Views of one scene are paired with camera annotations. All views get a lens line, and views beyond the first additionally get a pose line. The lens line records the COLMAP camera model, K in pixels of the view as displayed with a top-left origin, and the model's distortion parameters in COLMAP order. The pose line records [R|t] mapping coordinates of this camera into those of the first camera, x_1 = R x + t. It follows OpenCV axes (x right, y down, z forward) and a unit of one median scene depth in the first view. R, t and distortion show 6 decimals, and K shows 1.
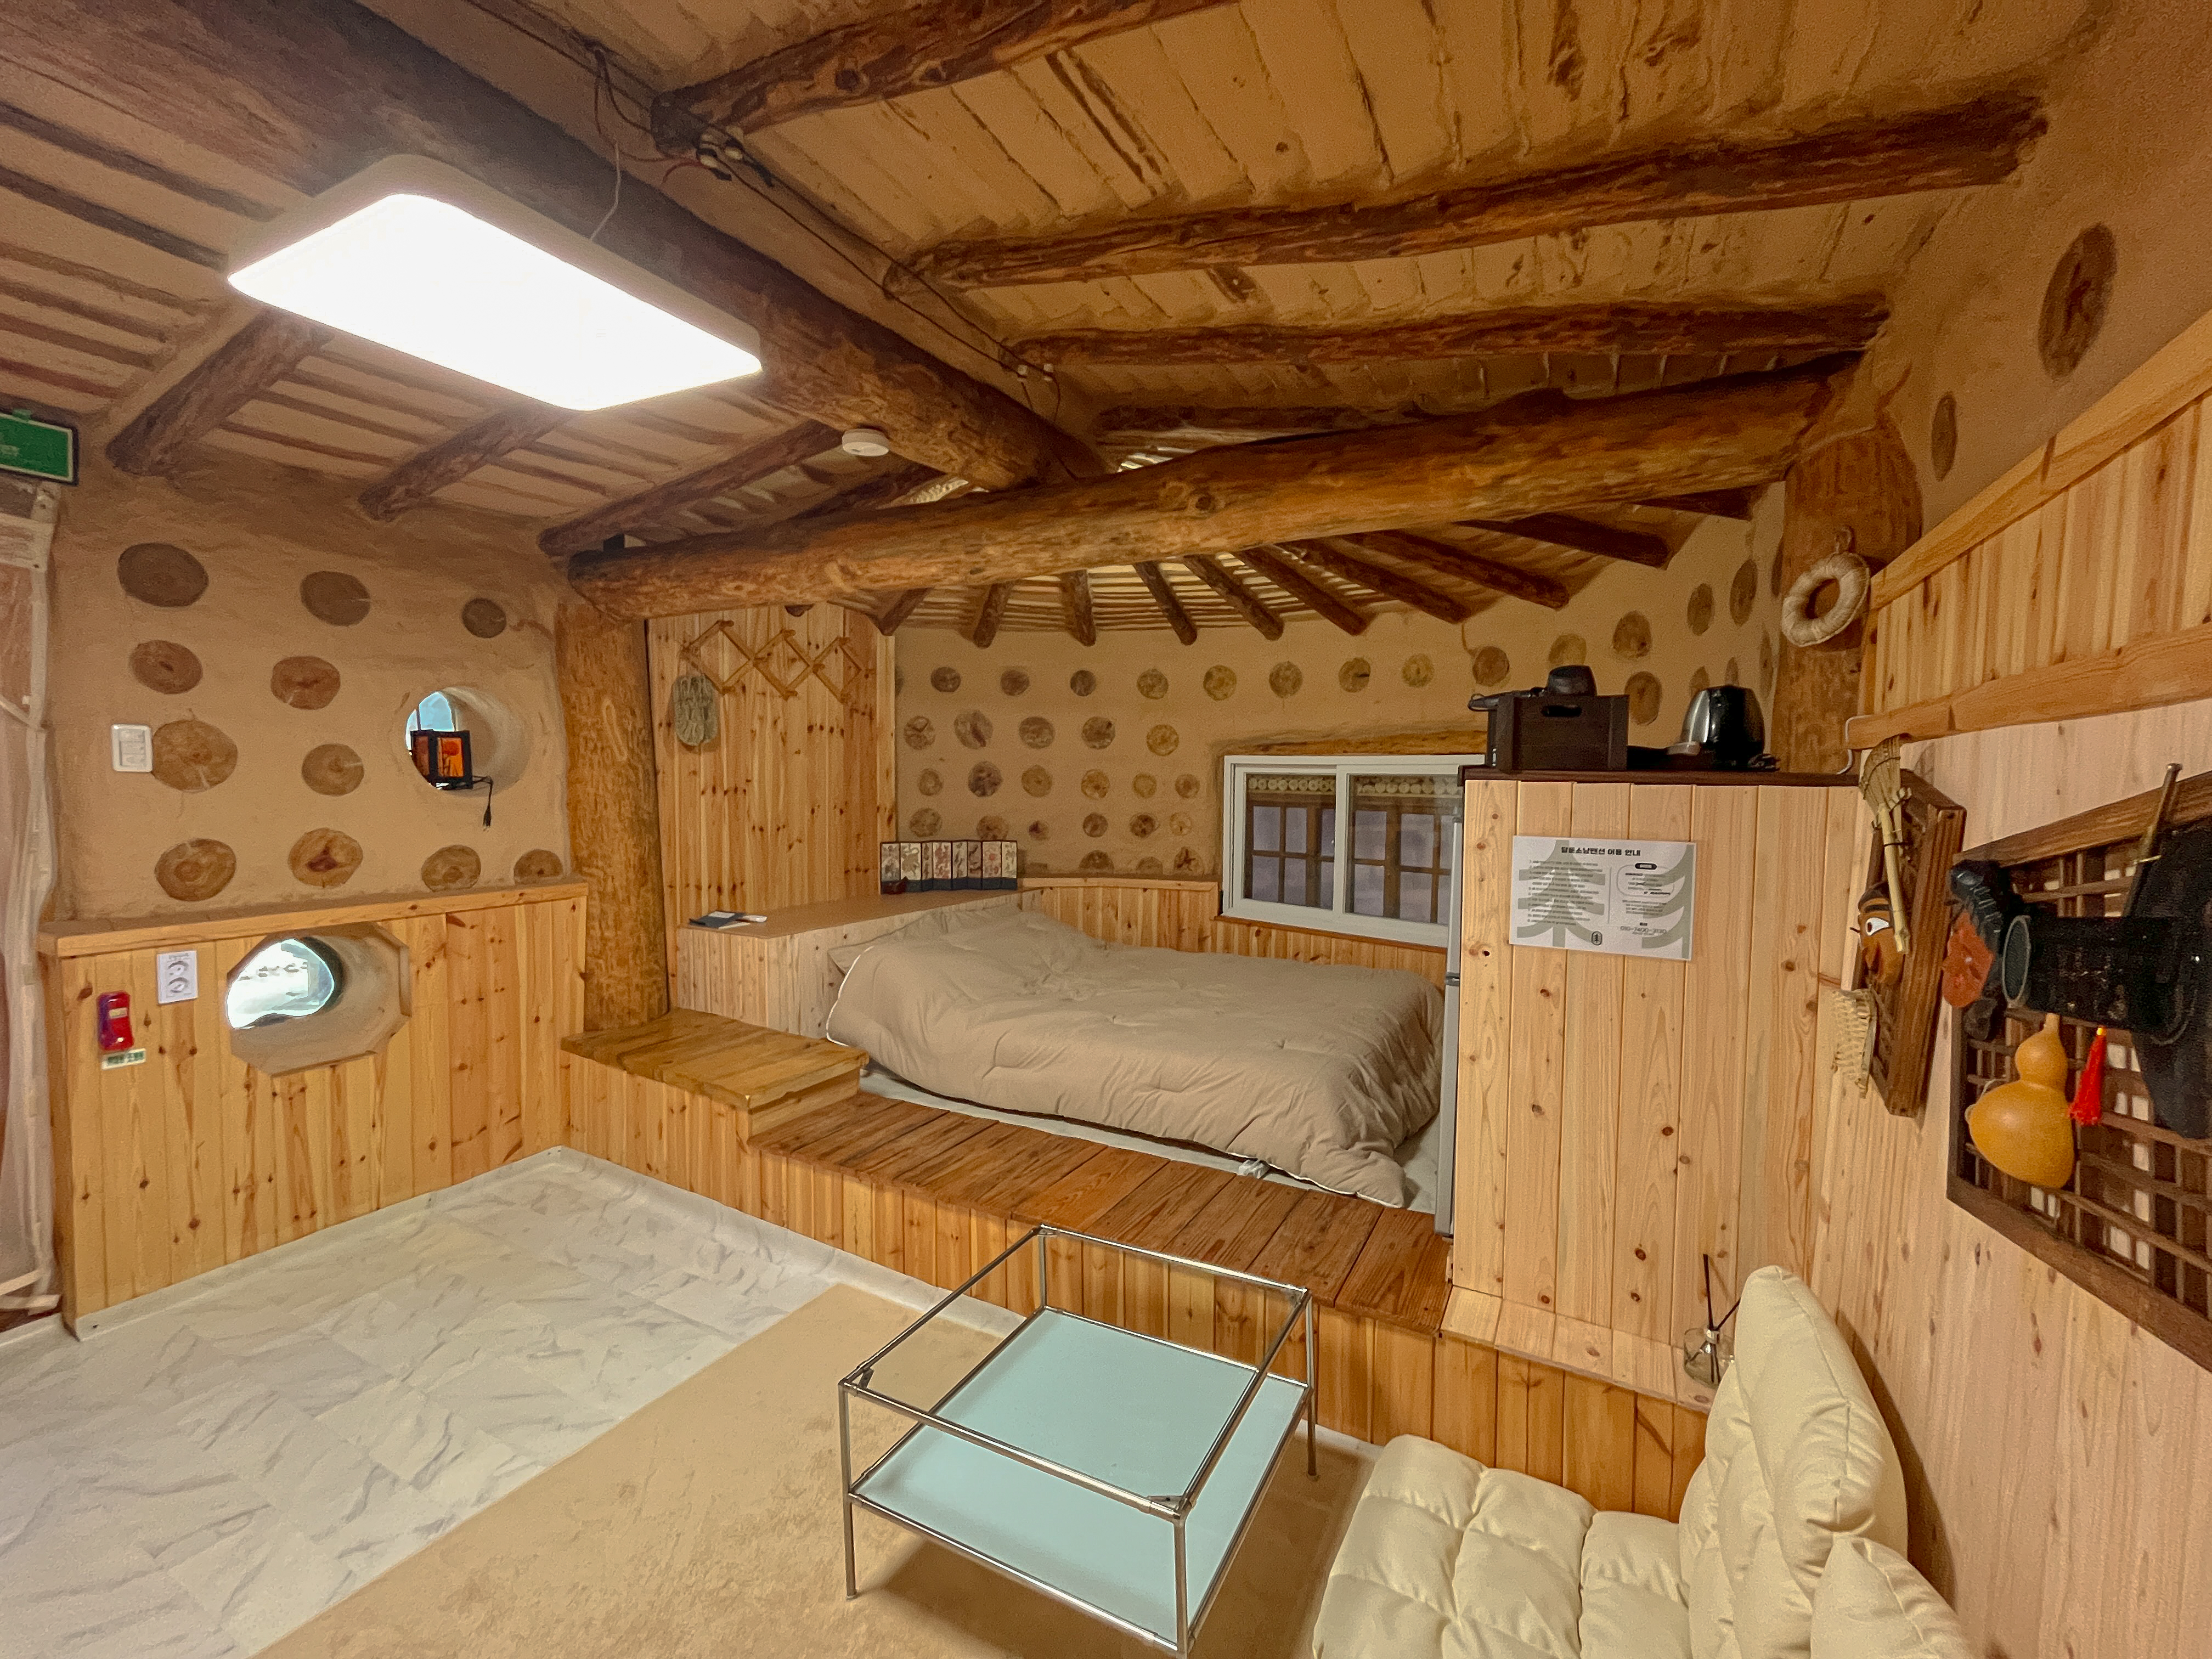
lens RADIAL K [[904.5, 0, 1129.6], [0, 904.5, 829.2], [0, 0, 1]] dist [0.000280, 0.000025]
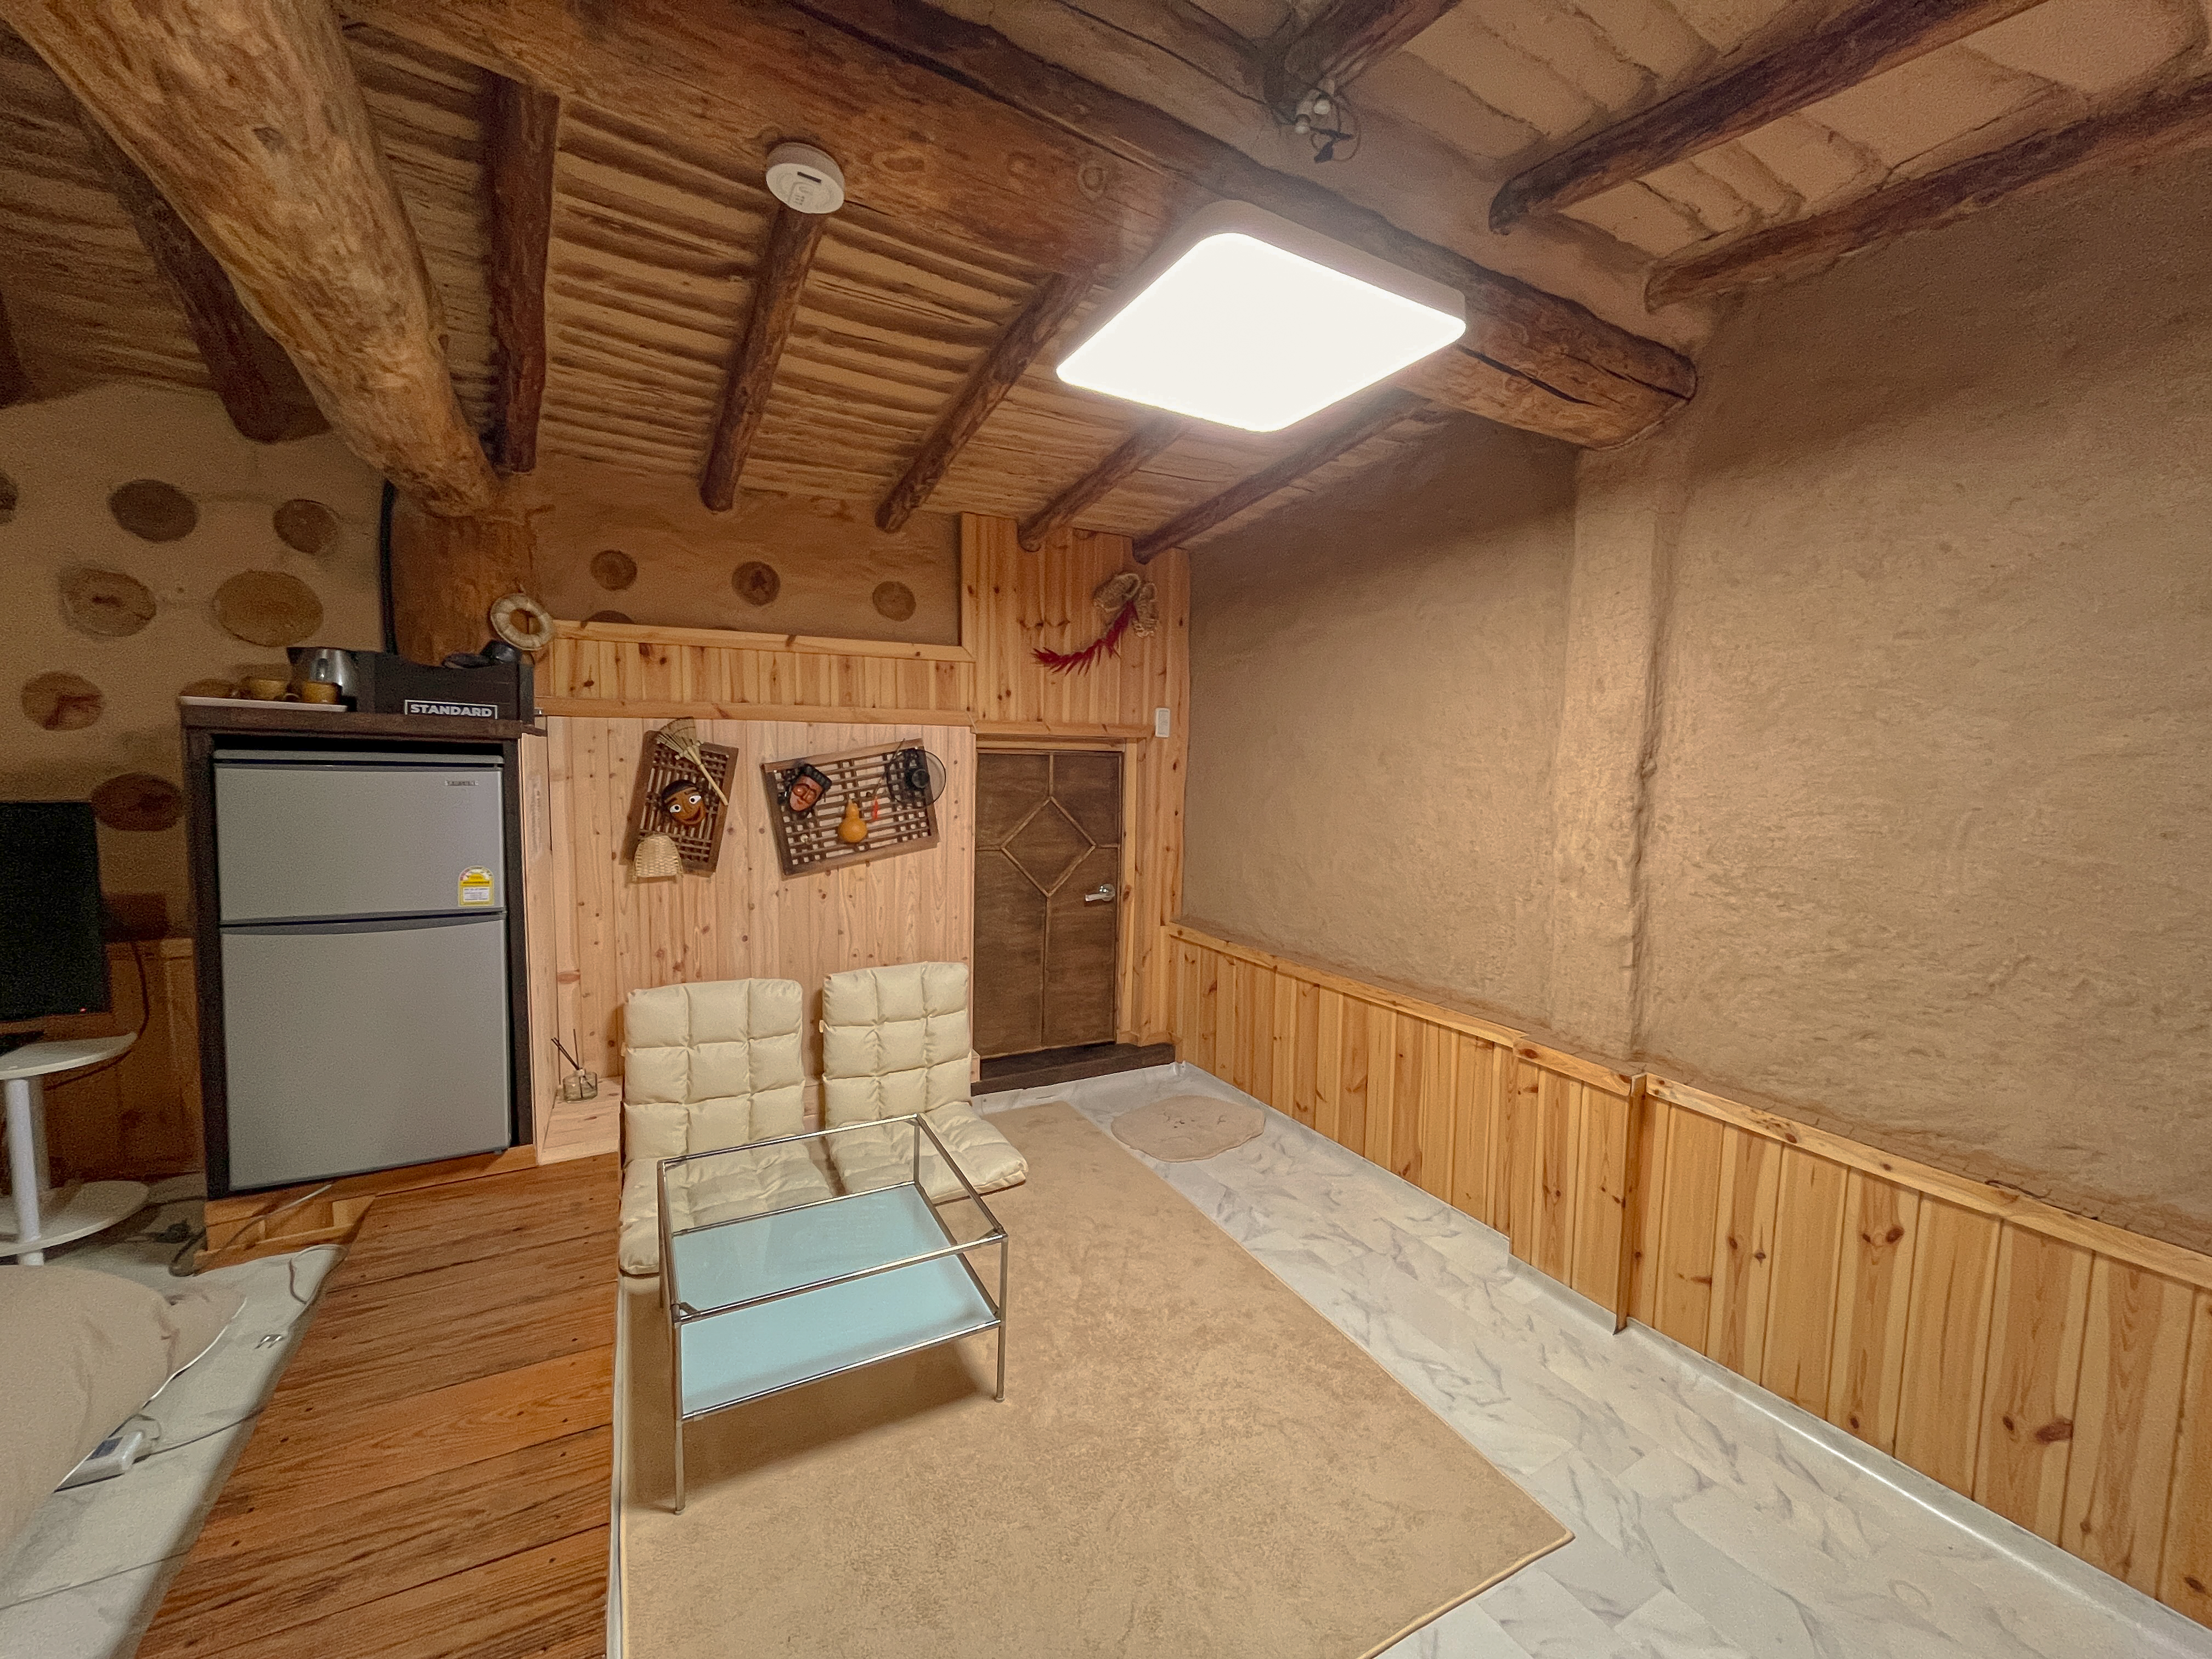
lens RADIAL K [[904.5, 0, 1096.7], [0, 904.5, 828.9], [0, 0, 1]] dist [0.000280, 0.000025]
pose [[-0.828833, -0.073721, 0.554618, -0.366382], [0.005329, 0.990196, 0.139583, -0.037621], [-0.559471, 0.118646, -0.820314, 0.642113]]
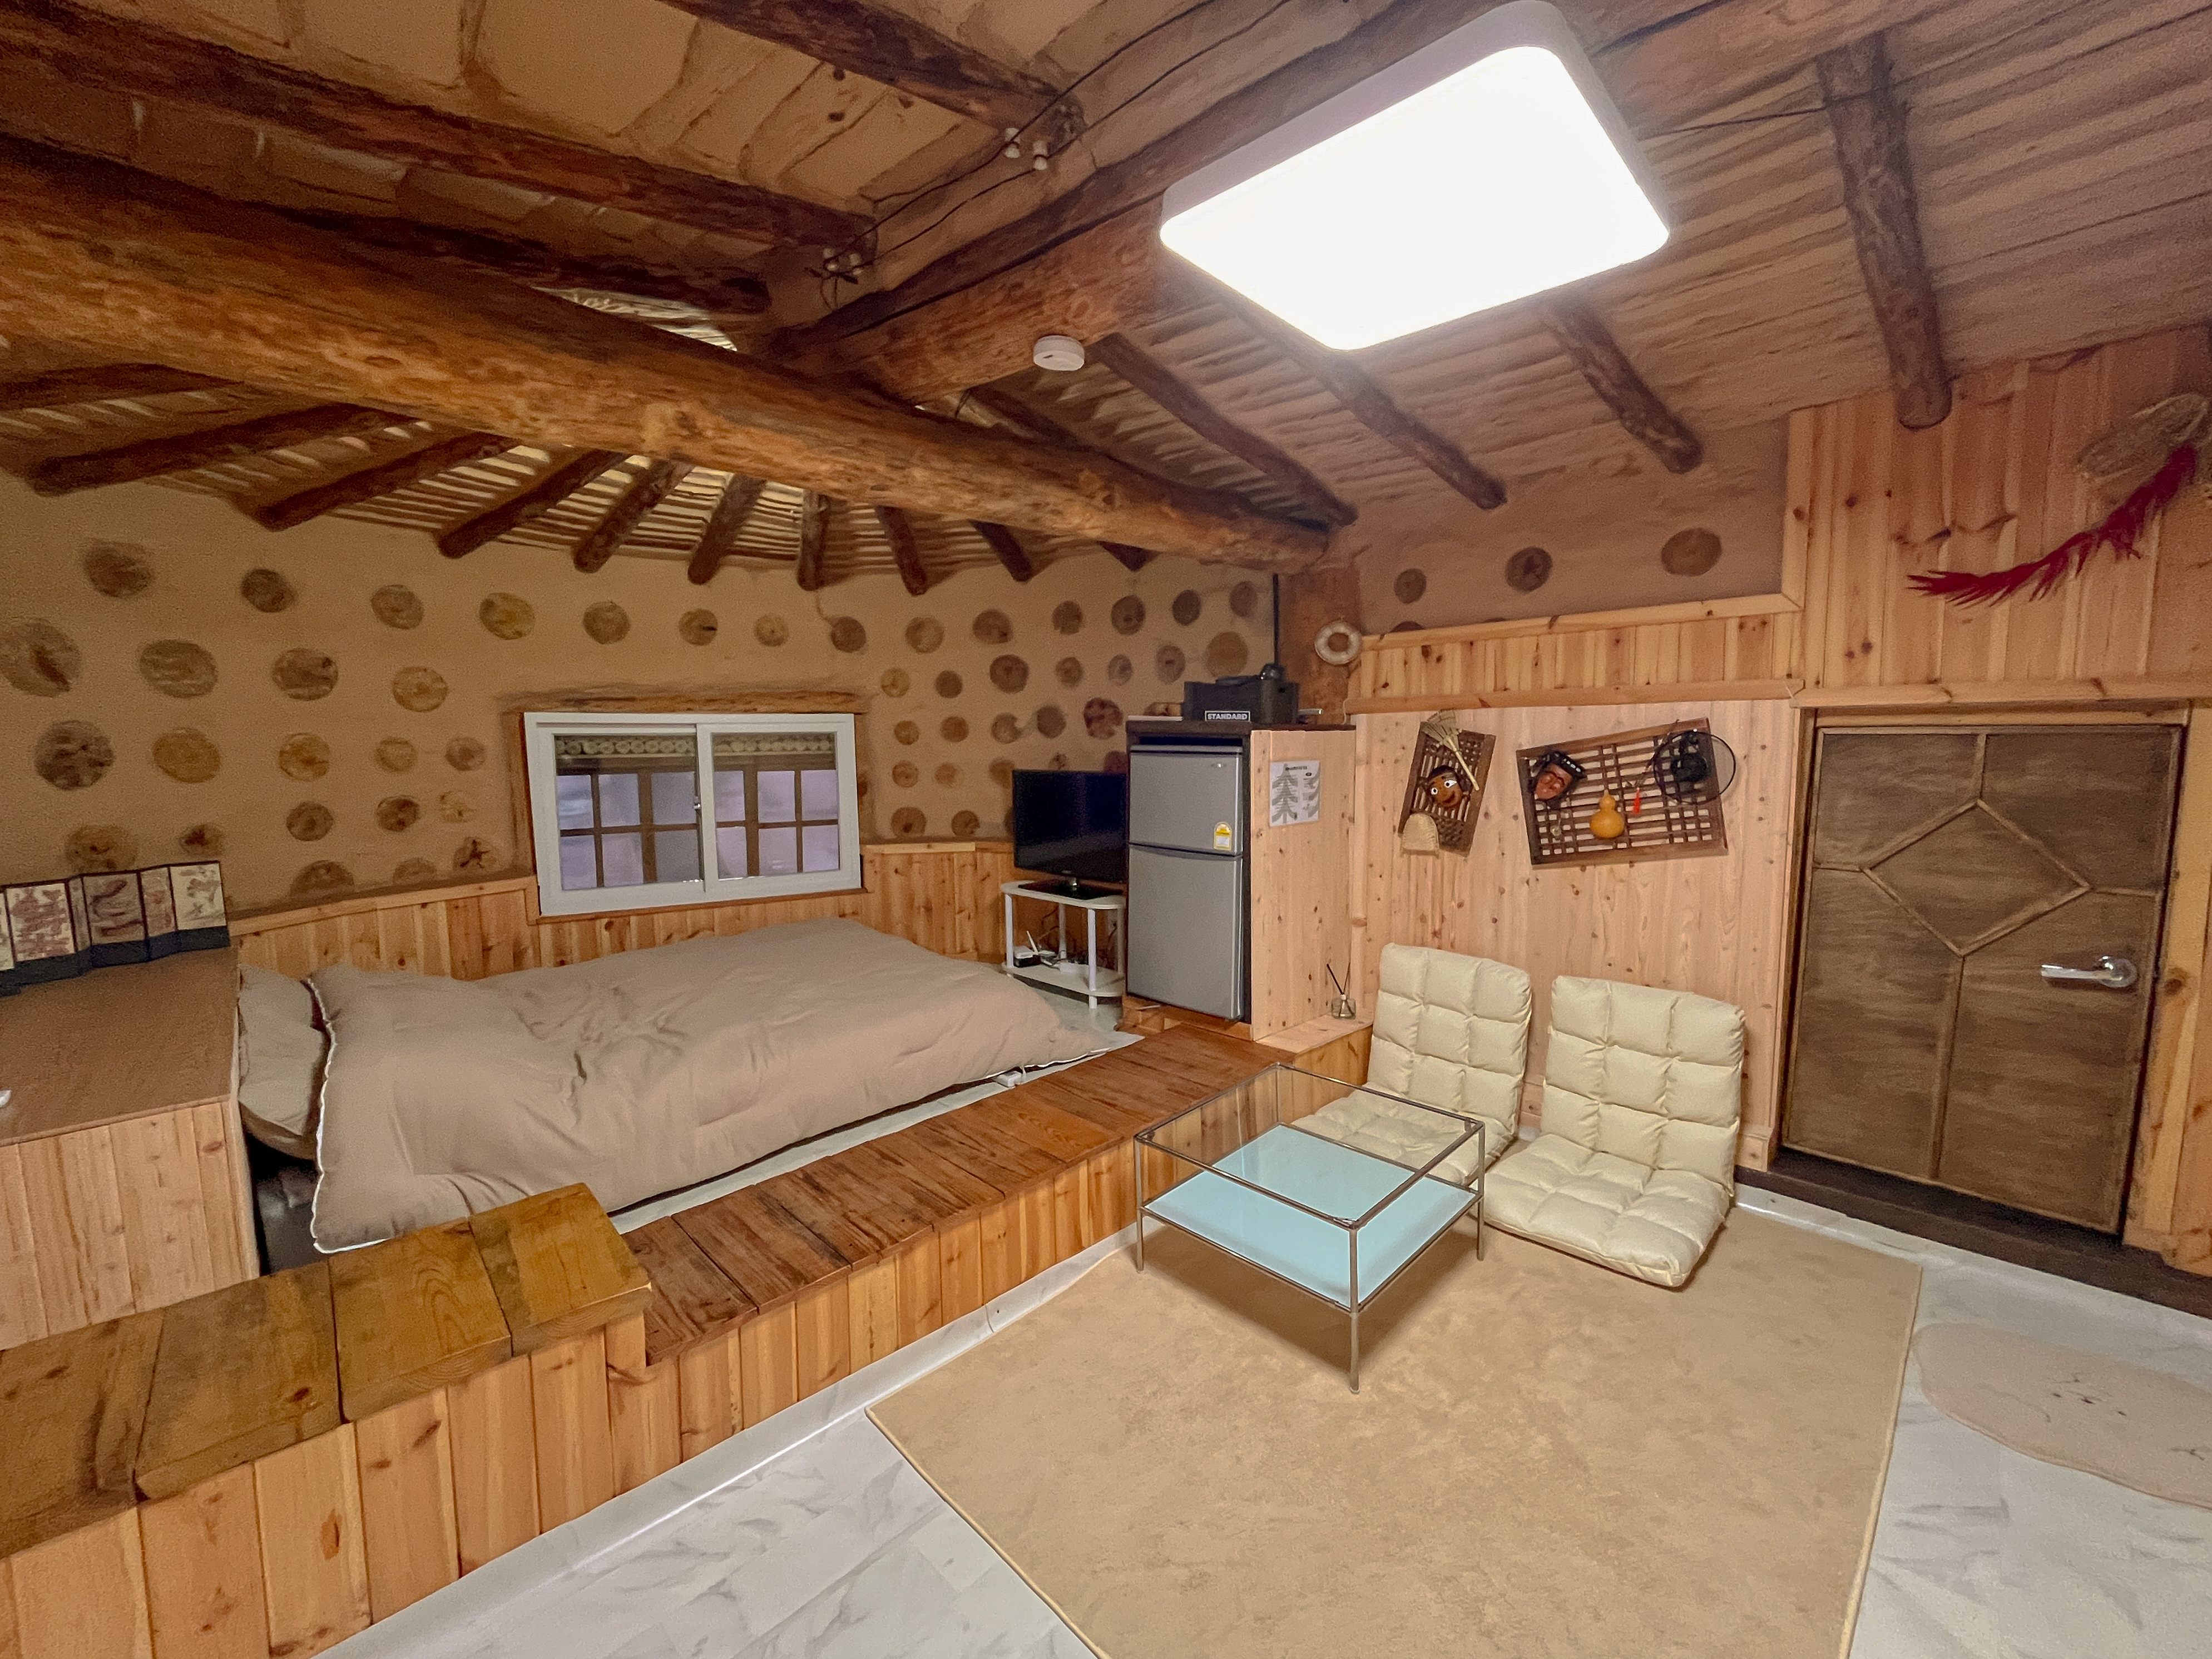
lens RADIAL K [[904.5, 0, 1095.1], [0, 904.5, 826.2], [0, 0, 1]] dist [0.000280, 0.000025]
pose [[0.306519, -0.111190, 0.945348, -0.521987], [0.072748, 0.992986, 0.093205, -0.022884], [-0.949080, 0.040203, 0.312458, 0.318020]]
